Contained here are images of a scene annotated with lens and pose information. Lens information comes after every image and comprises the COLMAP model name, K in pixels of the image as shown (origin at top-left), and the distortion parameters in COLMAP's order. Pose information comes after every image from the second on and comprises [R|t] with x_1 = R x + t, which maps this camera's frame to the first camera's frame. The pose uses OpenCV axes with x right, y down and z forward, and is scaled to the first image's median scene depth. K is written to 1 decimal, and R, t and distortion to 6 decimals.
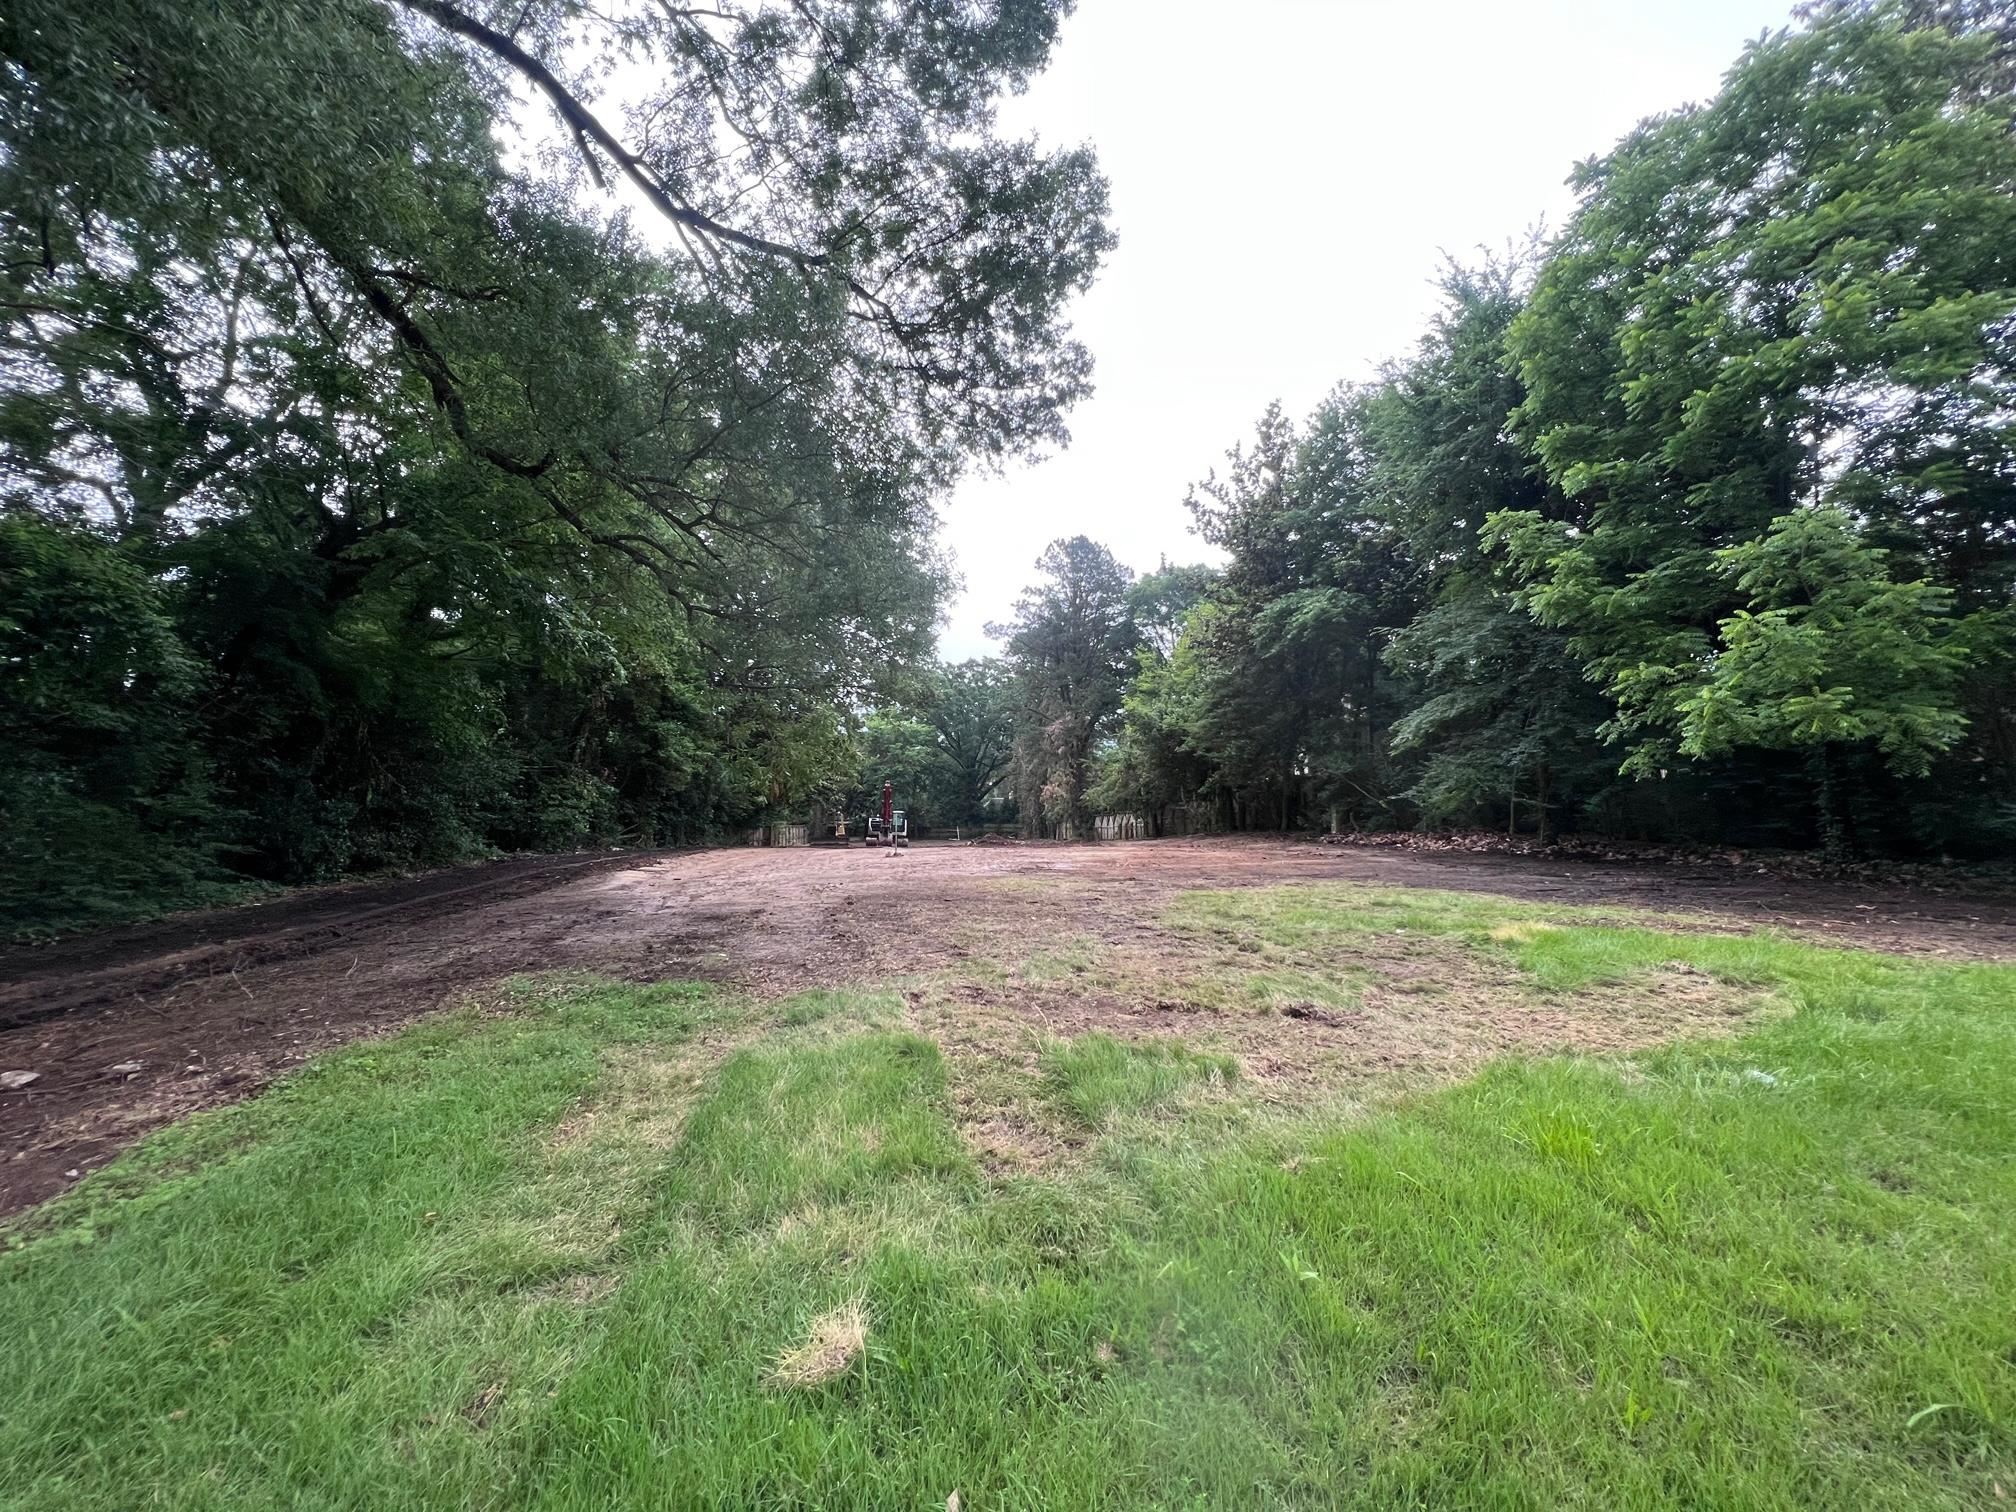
lens RADIAL K [[807.2, 0, 1003.7], [0, 807.2, 751.3], [0, 0, 1]] dist [-0.000442, 0.000379]
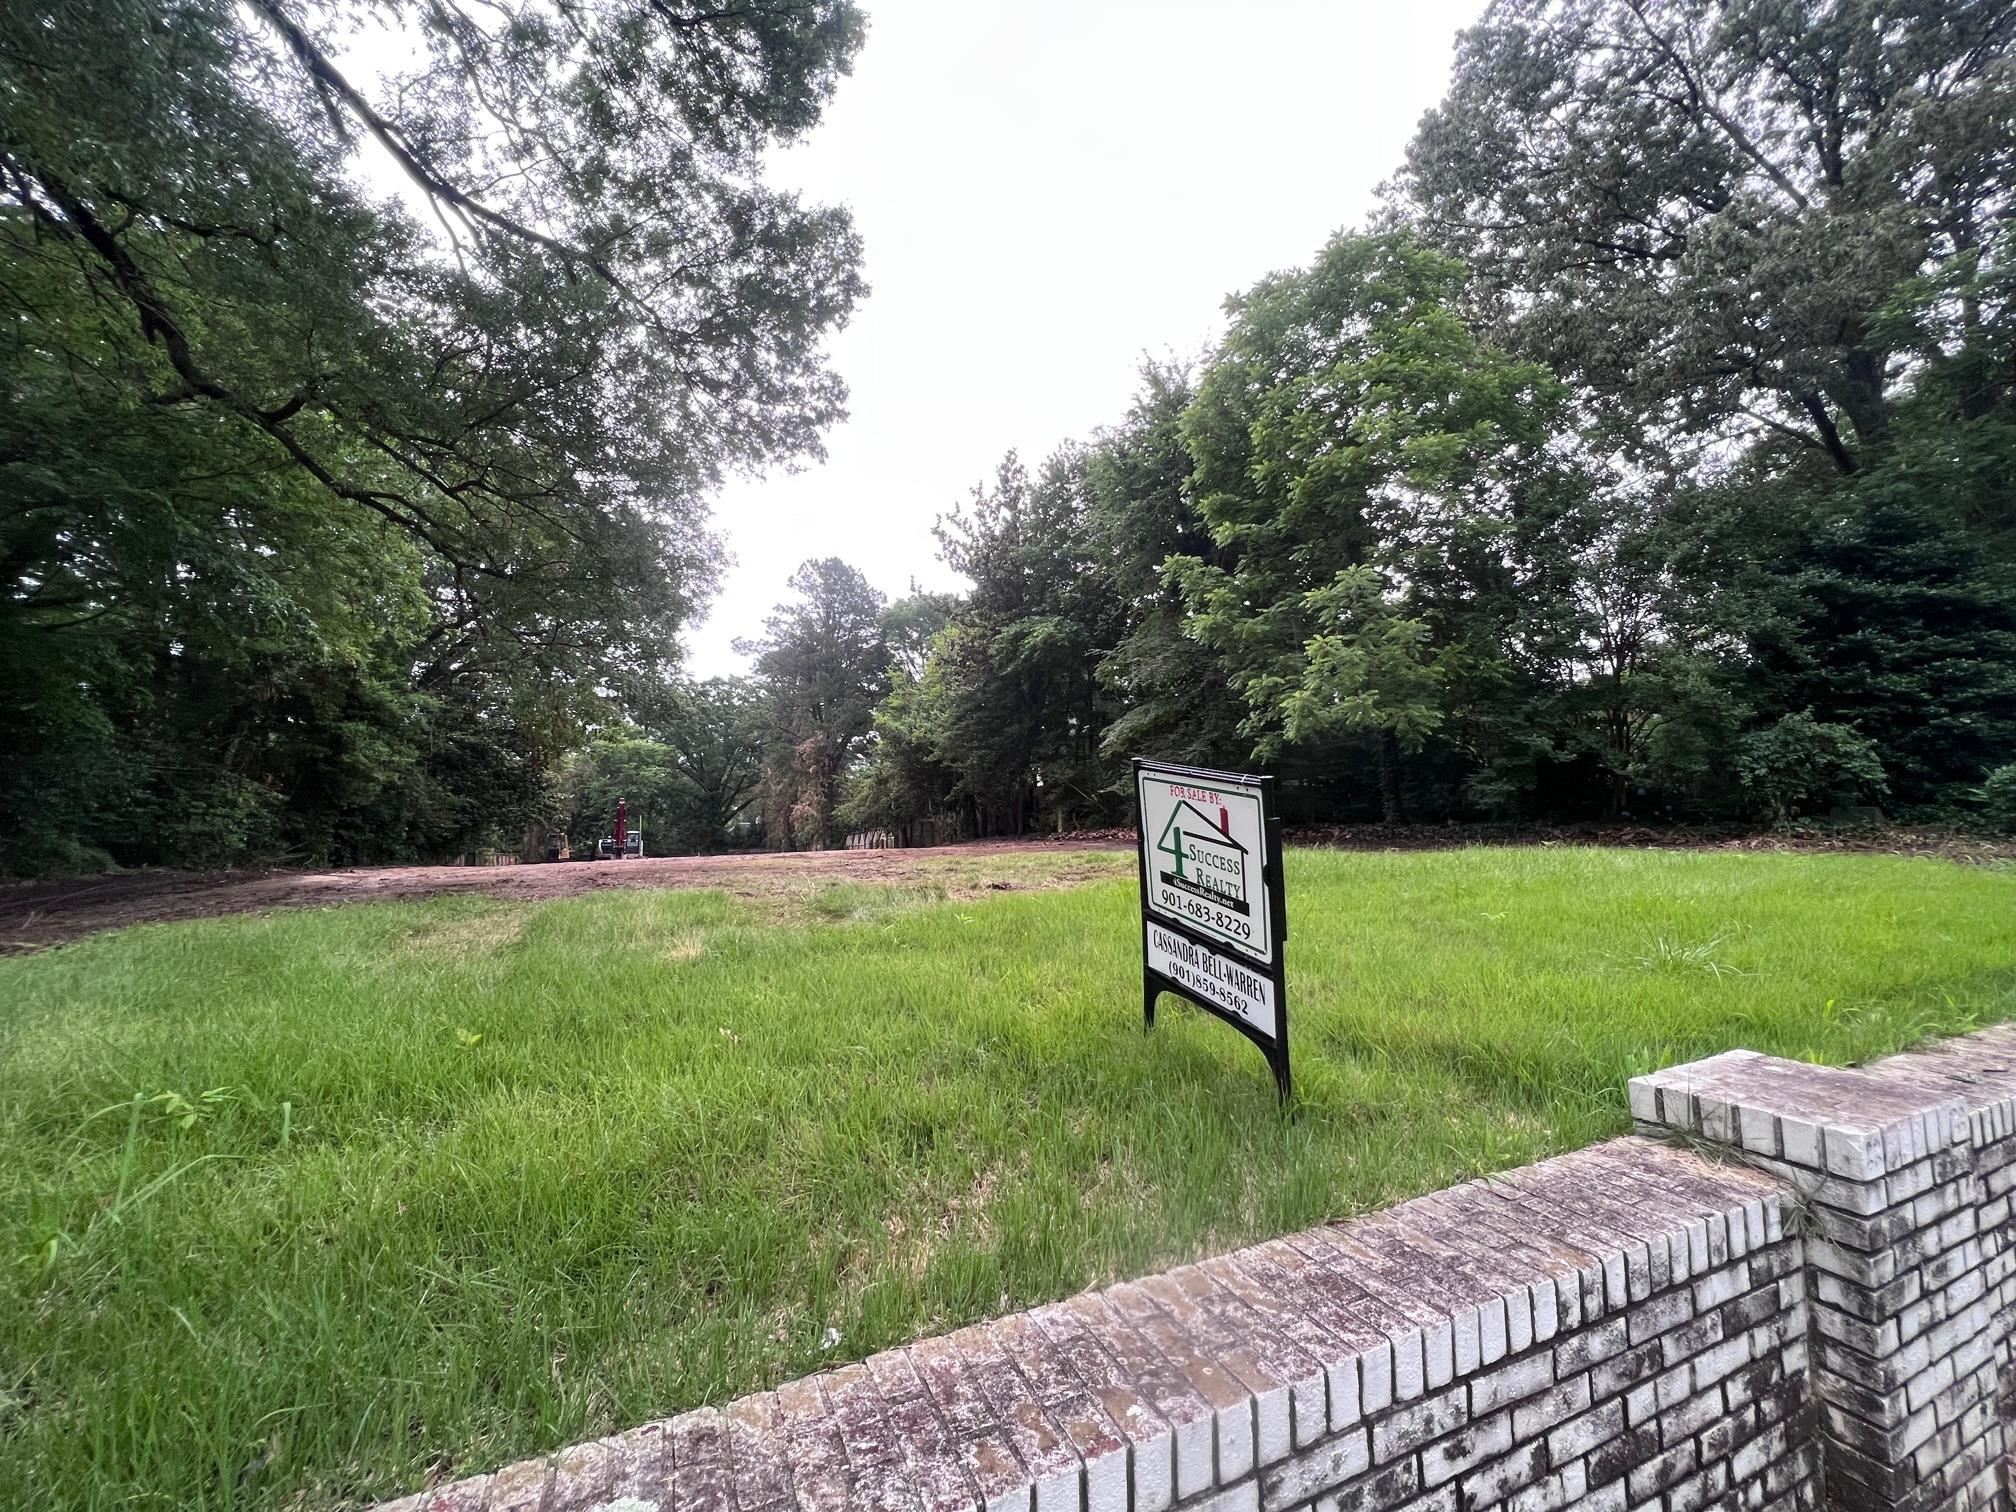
lens RADIAL K [[807.2, 0, 1003.7], [0, 807.2, 751.3], [0, 0, 1]] dist [-0.000442, 0.000379]
pose [[0.953851, 0.012518, 0.300019, -0.014676], [-0.002317, 0.999408, -0.034332, 0.060897], [-0.300271, 0.032052, 0.953315, -0.128917]]
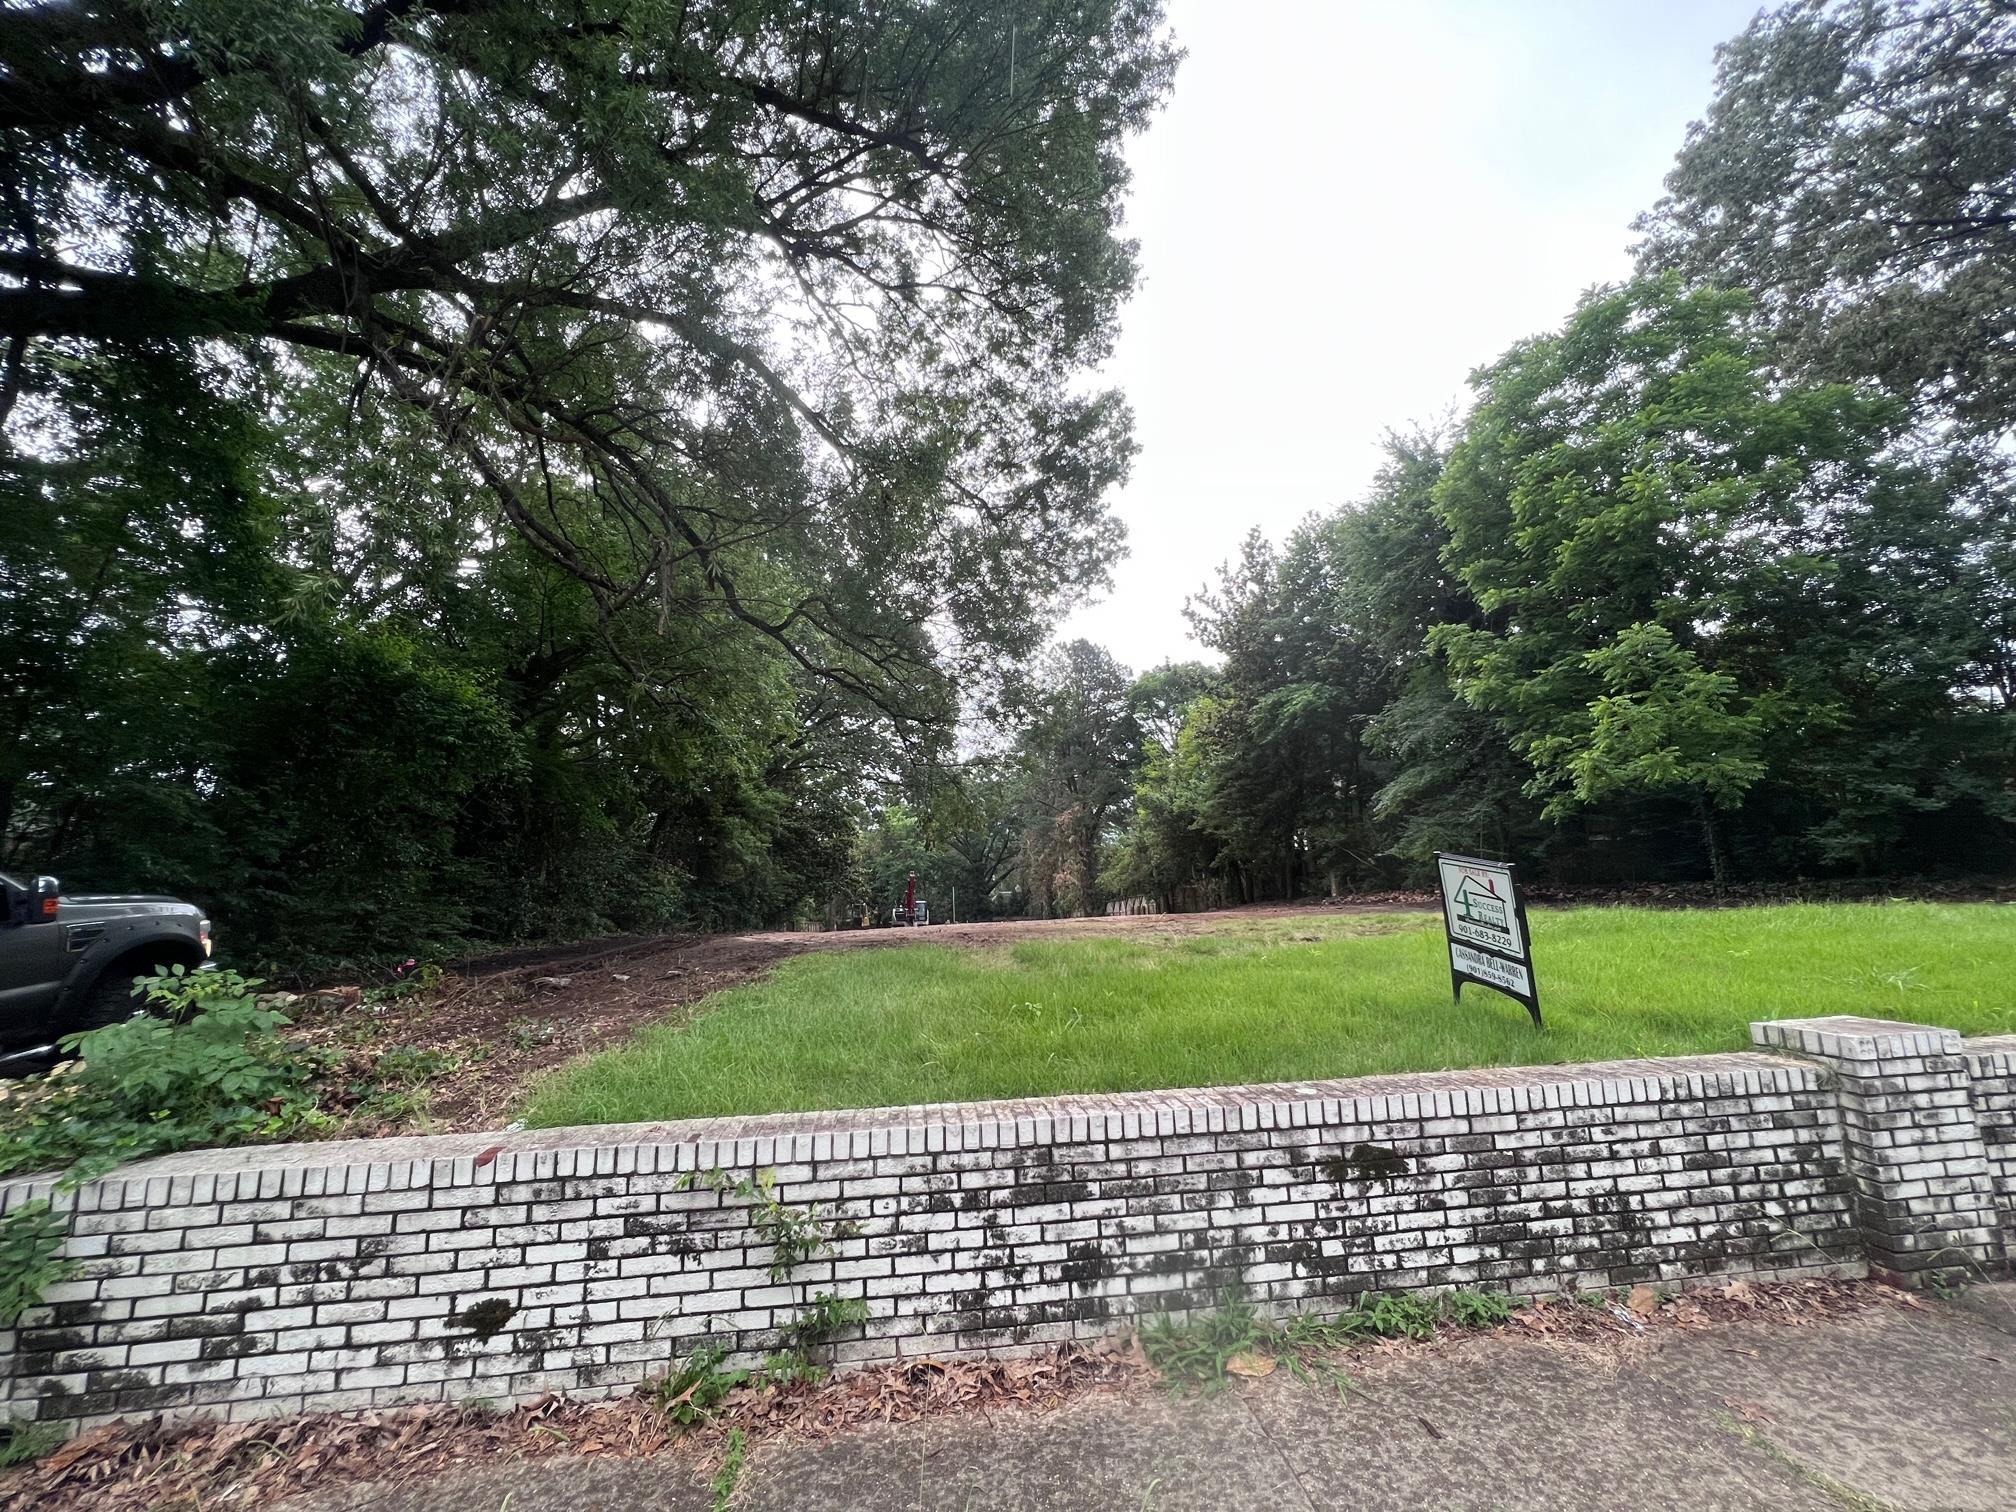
lens RADIAL K [[807.2, 0, 1003.7], [0, 807.2, 751.3], [0, 0, 1]] dist [-0.000442, 0.000379]
pose [[0.999526, -0.030015, 0.006902, -0.120658], [0.030625, 0.992330, -0.119759, 0.048110], [-0.003254, 0.119914, 0.992779, -0.316480]]
